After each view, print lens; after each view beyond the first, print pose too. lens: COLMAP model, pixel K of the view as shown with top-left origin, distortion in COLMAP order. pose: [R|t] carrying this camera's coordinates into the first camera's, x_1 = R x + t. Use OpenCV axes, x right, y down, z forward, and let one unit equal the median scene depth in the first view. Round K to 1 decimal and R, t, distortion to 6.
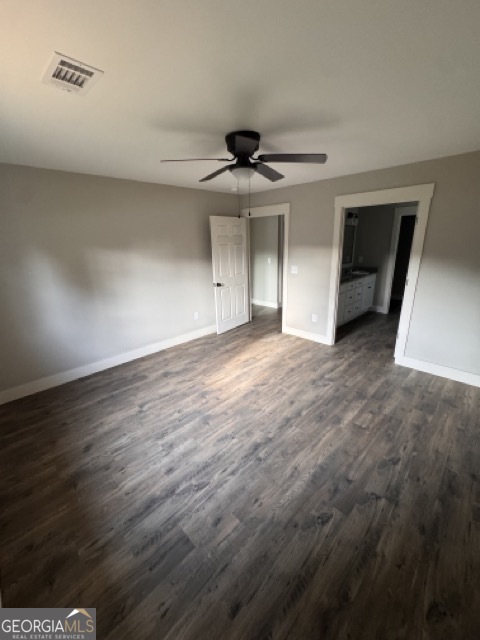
lens RADIAL K [[255.2, 0, 240.0], [0, 255.2, 320.0], [0, 0, 1]] dist [-0.002024, -0.000457]
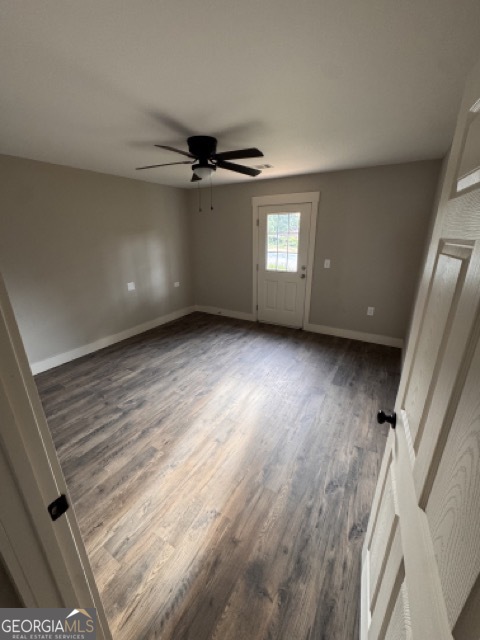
lens RADIAL K [[255.2, 0, 240.0], [0, 255.2, 320.0], [0, 0, 1]] dist [-0.002024, -0.000457]
pose [[-0.968899, 0.113259, -0.220018, 0.145716], [-0.040332, 0.804949, 0.591972, -0.567870], [0.244150, 0.582434, -0.775346, 1.816280]]
